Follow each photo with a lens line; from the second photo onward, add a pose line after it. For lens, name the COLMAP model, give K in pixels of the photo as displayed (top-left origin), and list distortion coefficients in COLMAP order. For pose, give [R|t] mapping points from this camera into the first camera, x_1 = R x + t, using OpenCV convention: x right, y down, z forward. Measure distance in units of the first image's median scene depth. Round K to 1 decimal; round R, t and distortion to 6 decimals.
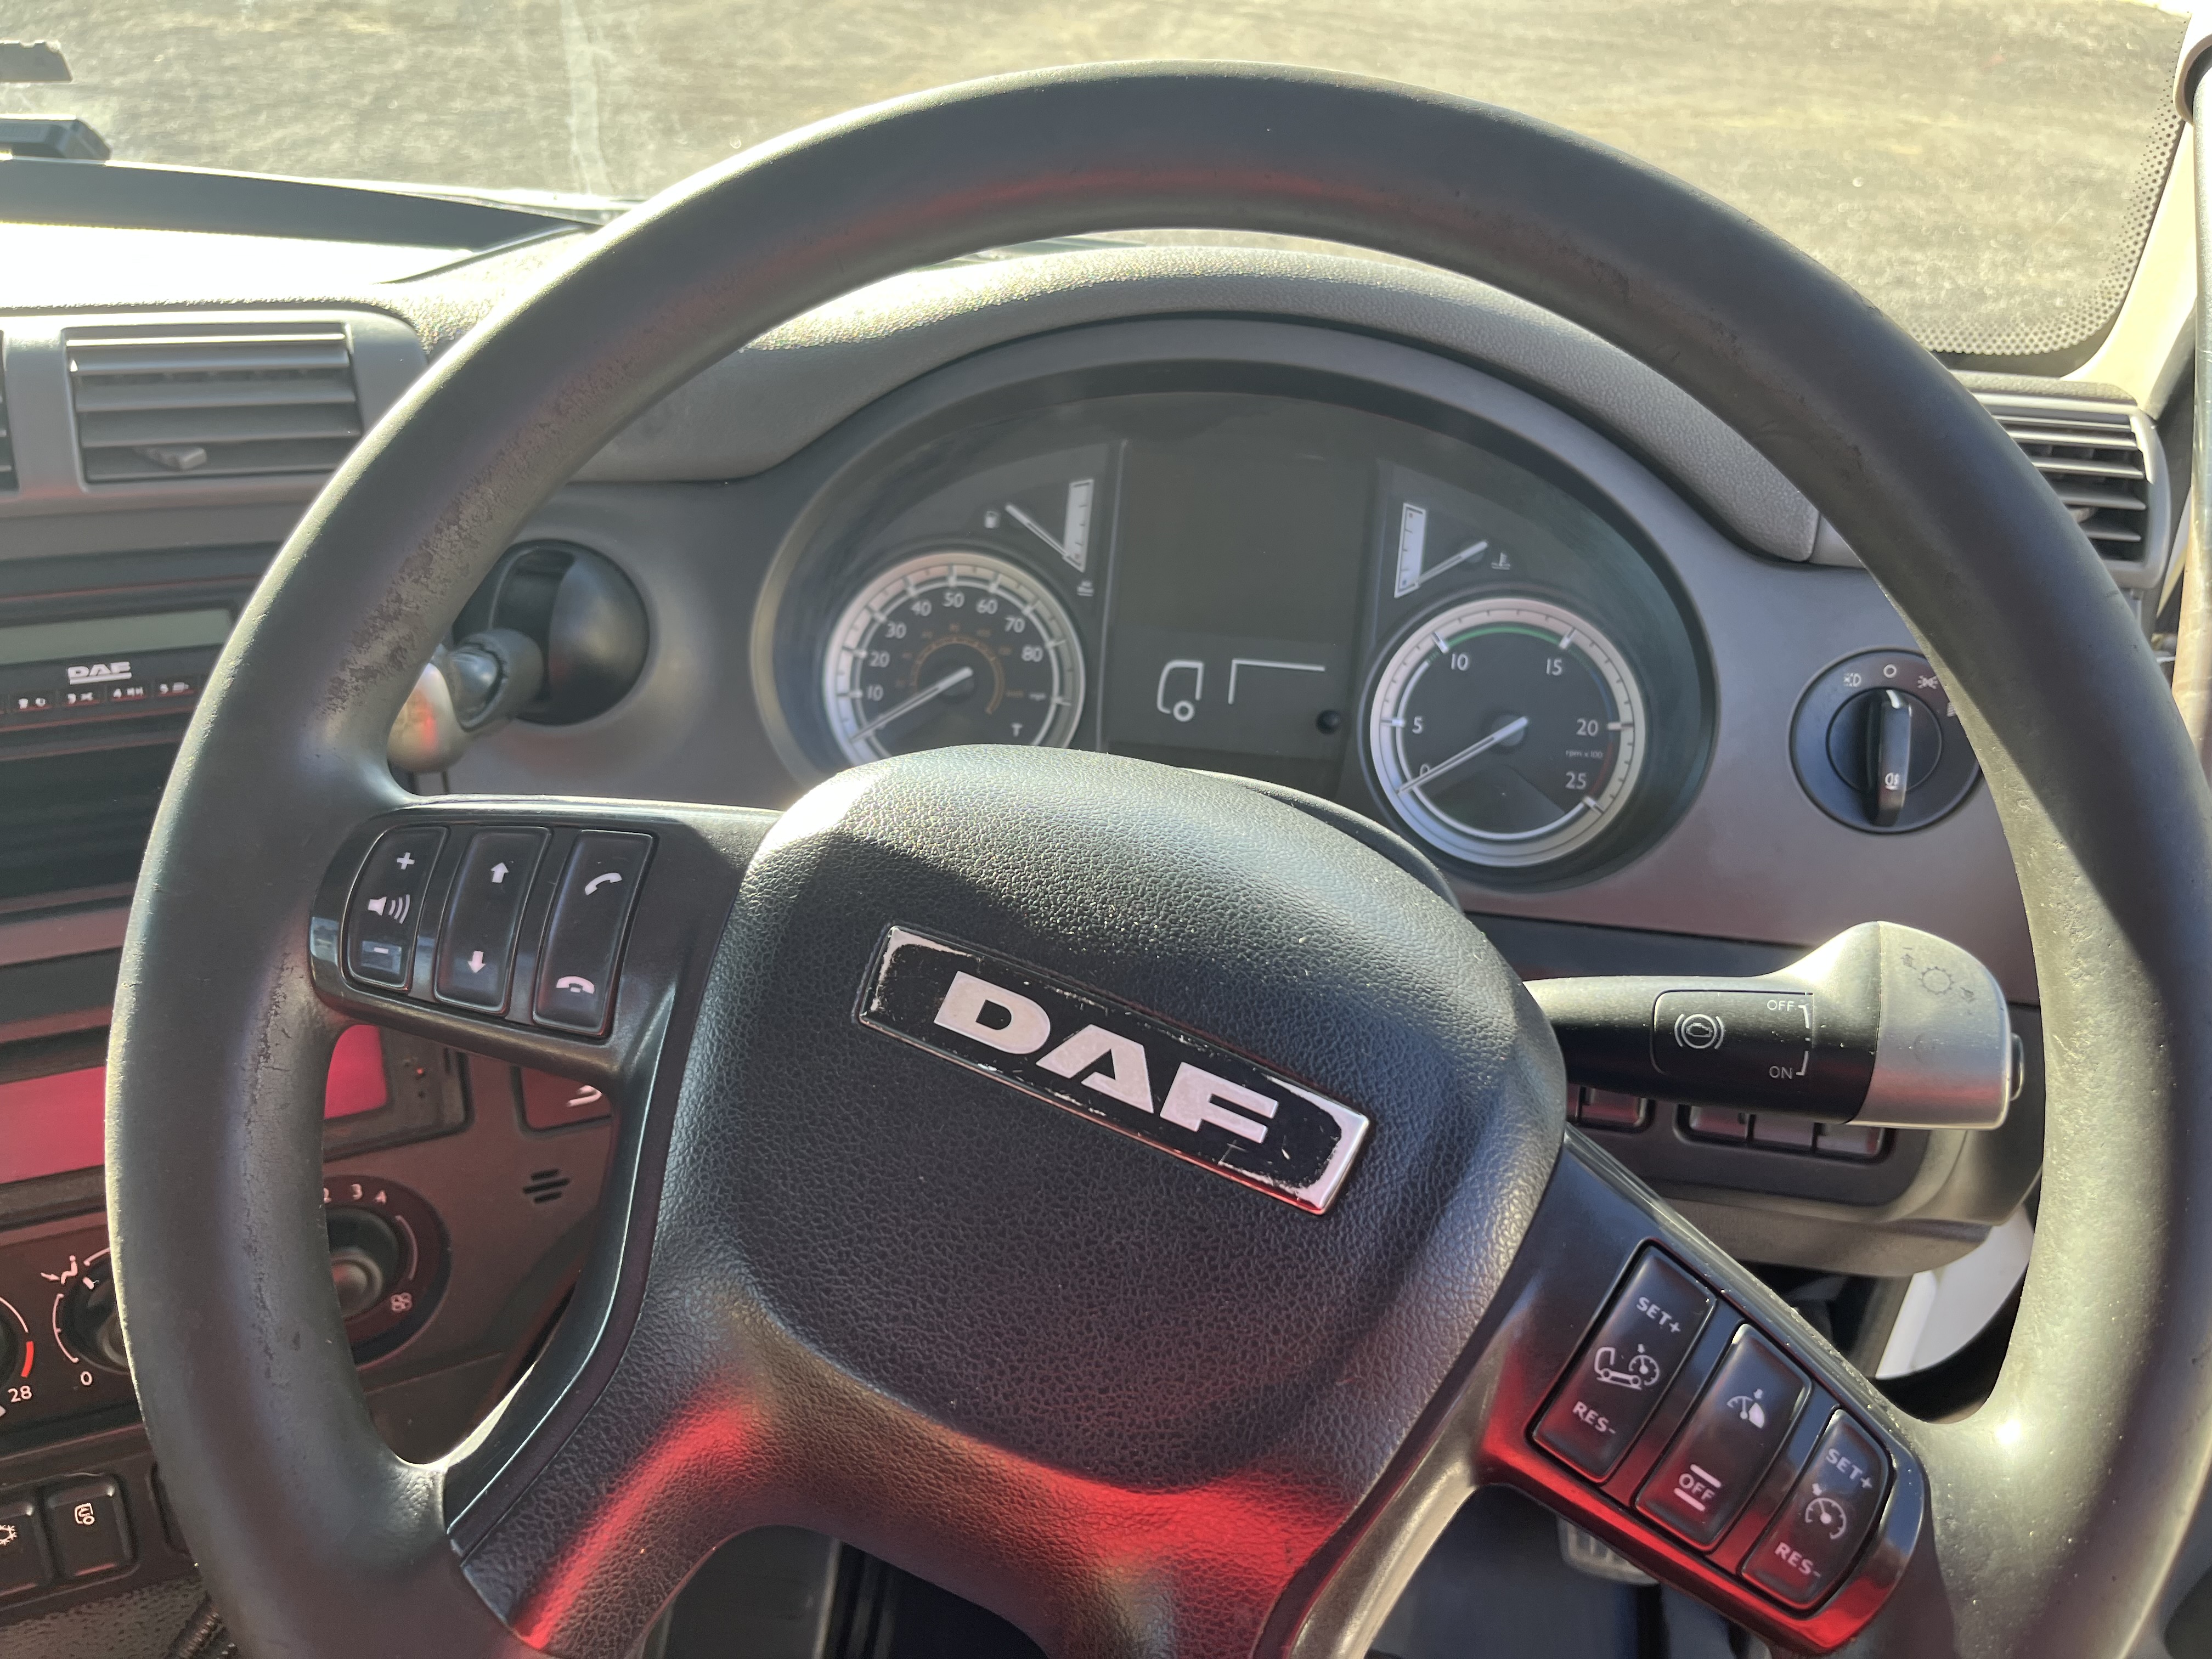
lens RADIAL K [[1692.1, 0, 1111.7], [0, 1692.1, 807.1], [0, 0, 1]] dist [0.040070, -0.059664]
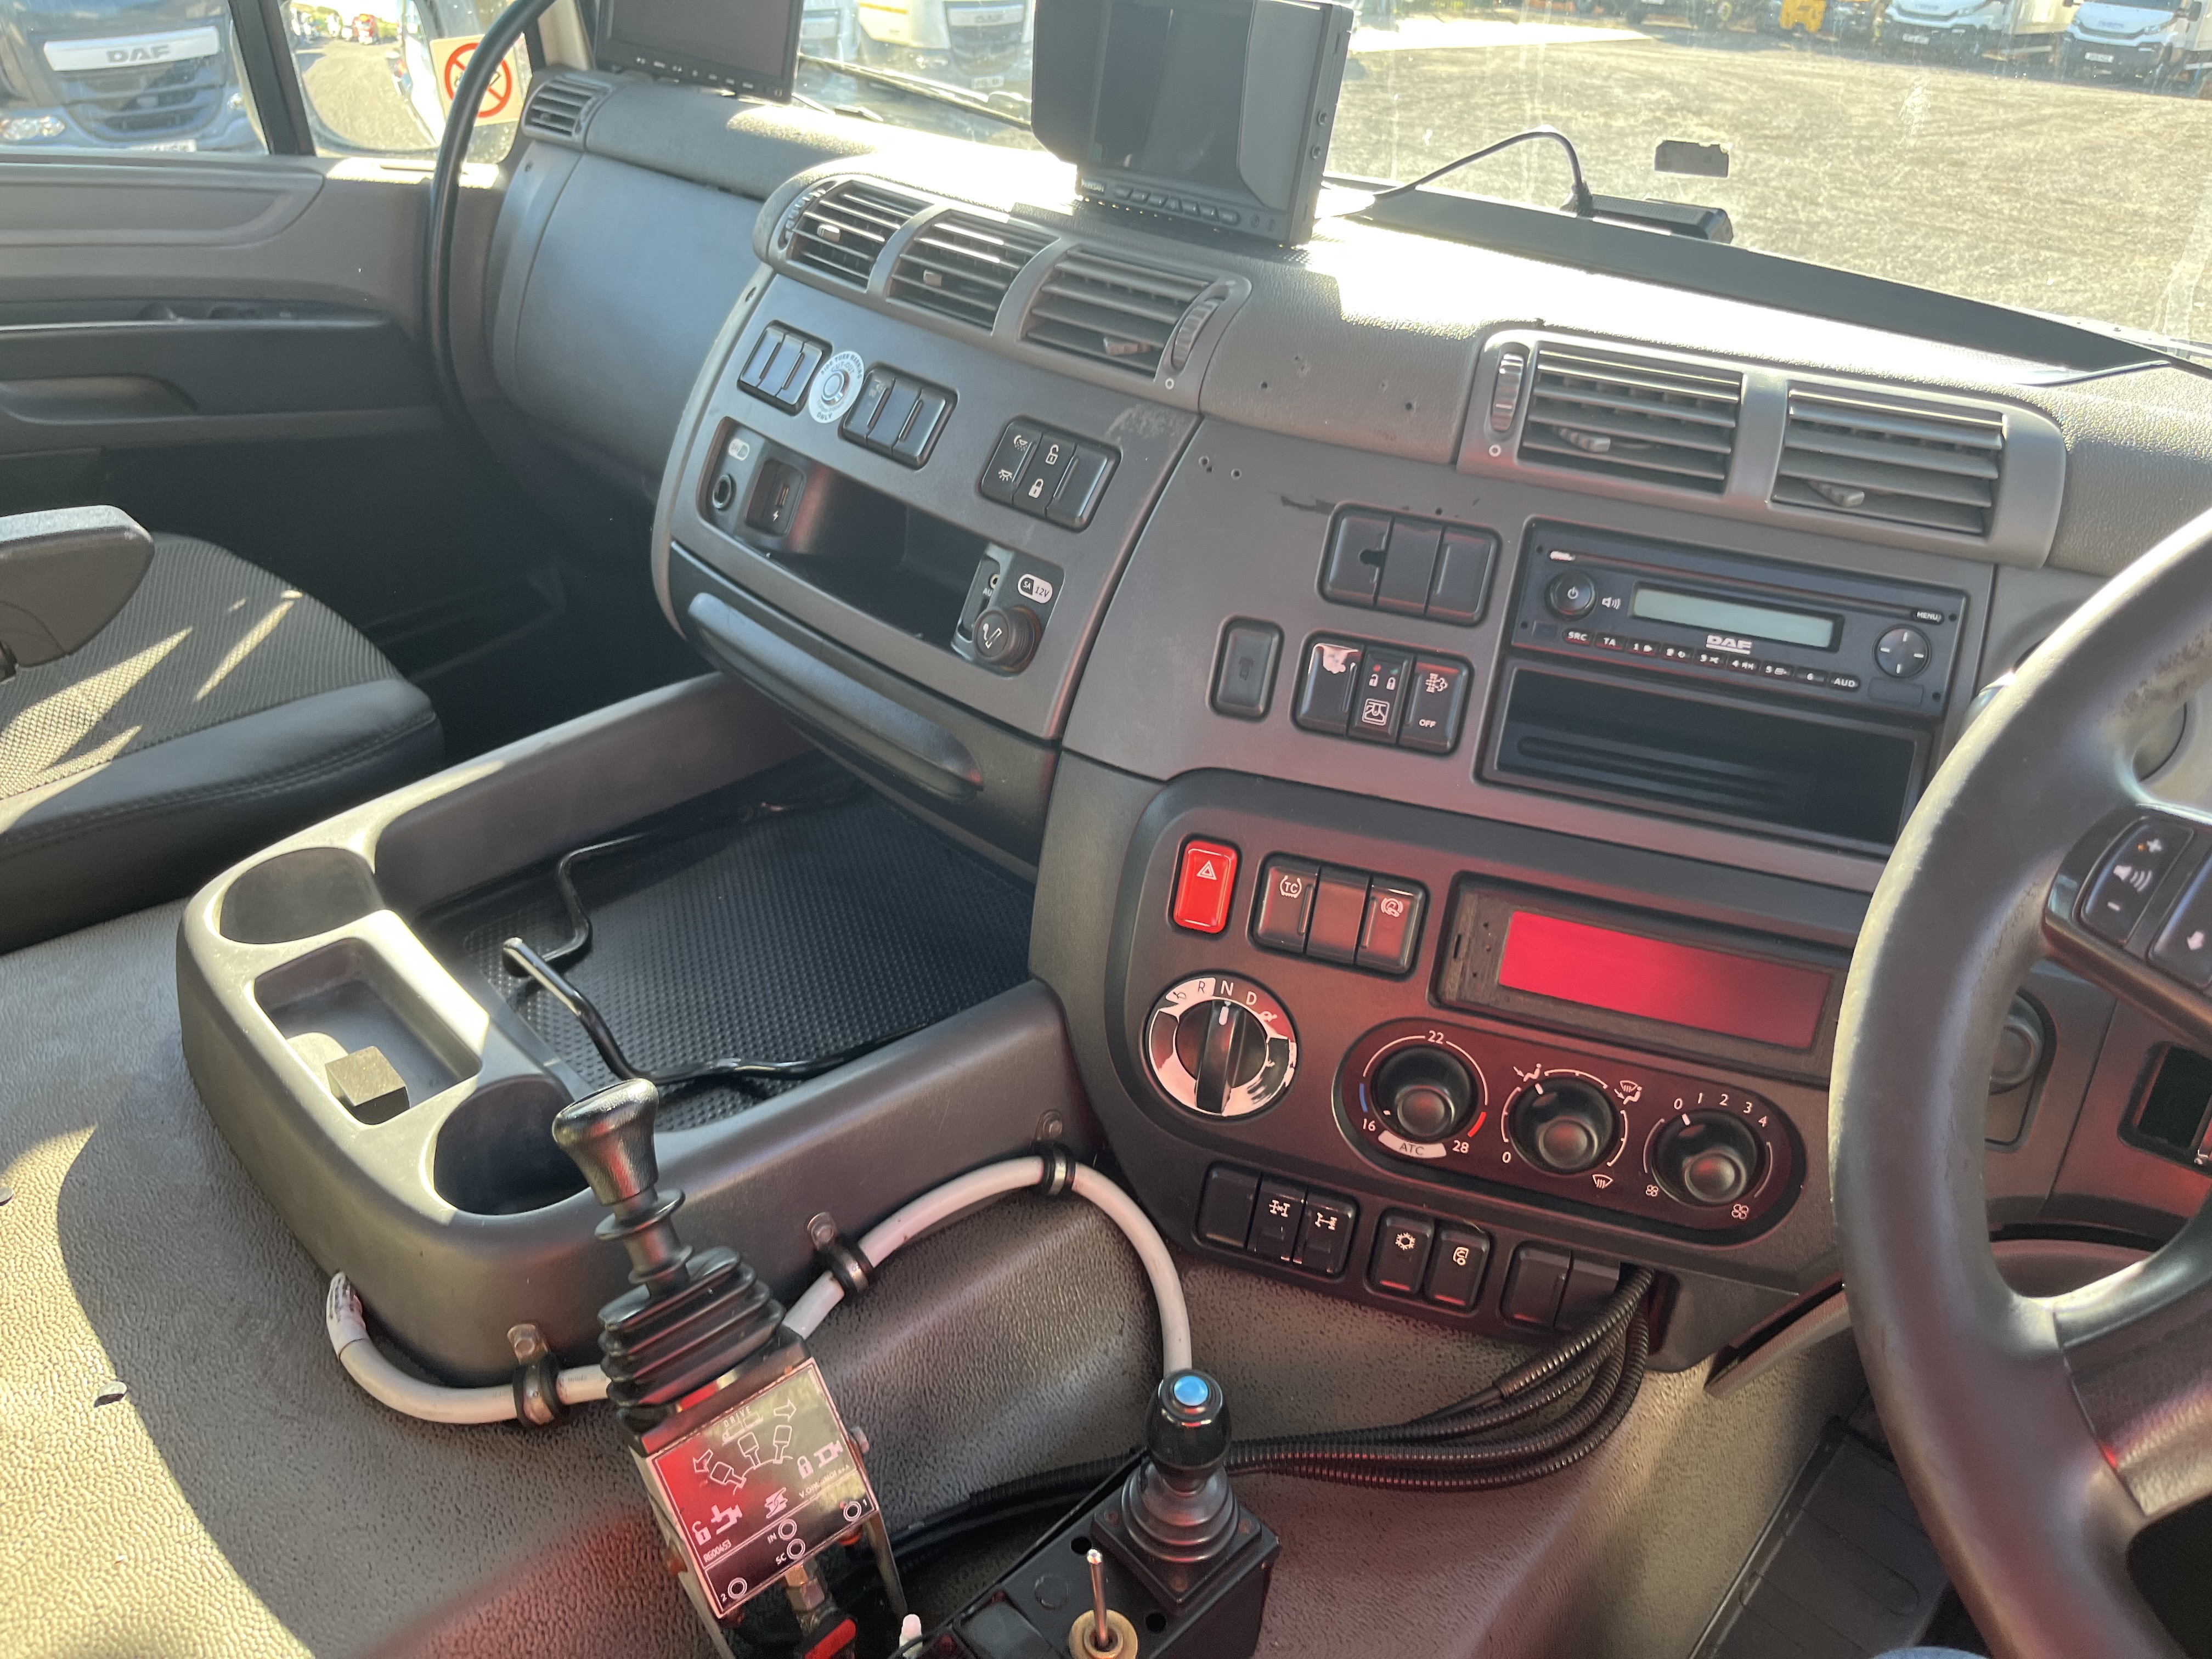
lens RADIAL K [[1692.1, 0, 1123.7], [0, 1692.1, 830.5], [0, 0, 1]] dist [0.040070, -0.059664]
pose [[0.778828, 0.308014, -0.546401, -0.201752], [-0.330740, 0.941844, 0.059502, 0.121848], [0.532952, 0.134375, 0.835407, -0.274733]]
